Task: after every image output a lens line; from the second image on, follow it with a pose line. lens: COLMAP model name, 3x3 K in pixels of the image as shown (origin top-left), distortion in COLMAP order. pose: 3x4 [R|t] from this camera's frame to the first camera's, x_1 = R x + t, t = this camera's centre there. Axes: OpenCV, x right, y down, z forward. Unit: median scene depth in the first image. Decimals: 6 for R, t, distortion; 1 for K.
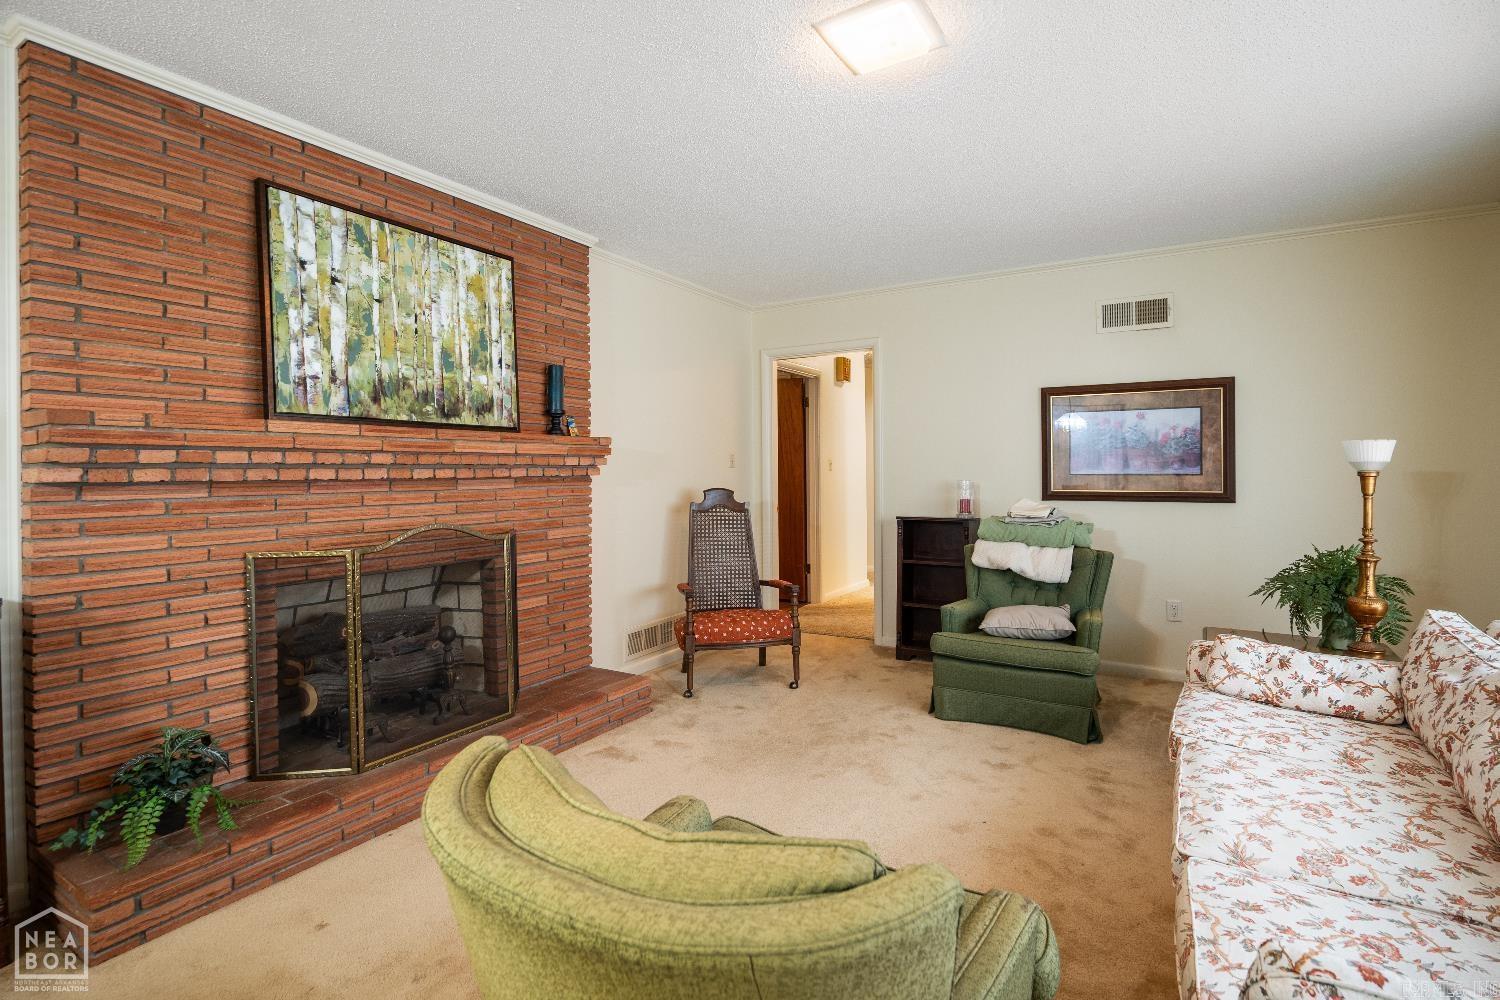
lens RADIAL K [[713.7, 0, 752.4], [0, 713.7, 492.7], [0, 0, 1]] dist [-0.026244, 0.009879]
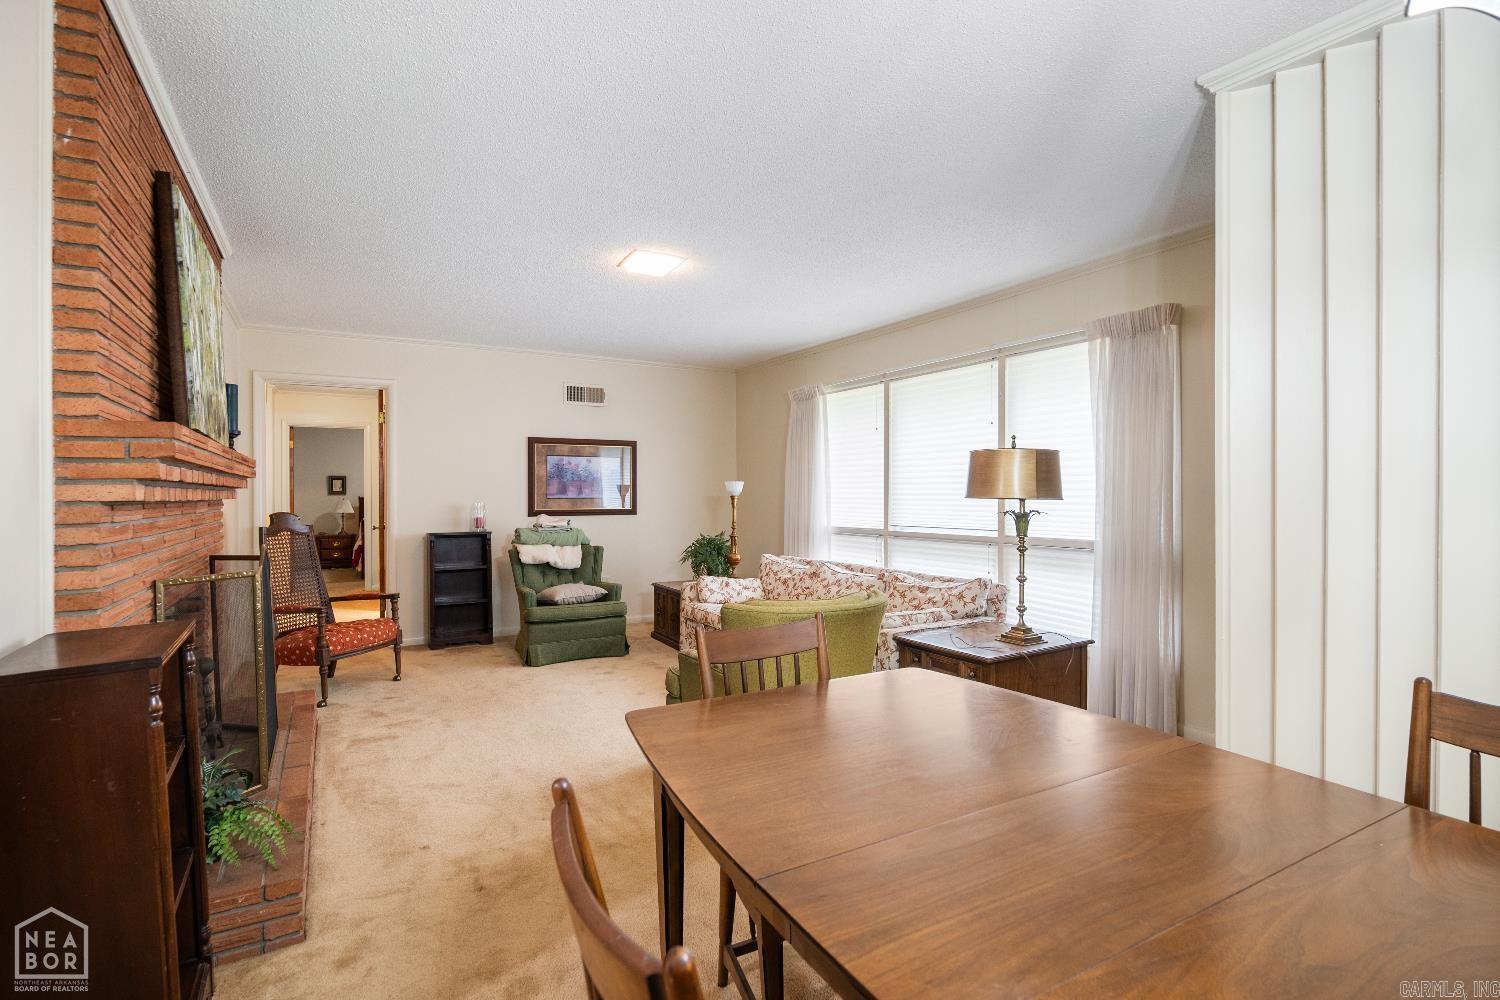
lens RADIAL K [[708.6, 0, 748.2], [0, 708.6, 510.6], [0, 0, 1]] dist [-0.024509, 0.006879]
pose [[0.487504, -0.014557, 0.873000, -0.717160], [0.026821, 0.999639, 0.001691, 0.009555], [-0.872709, 0.022591, 0.487718, -0.076561]]
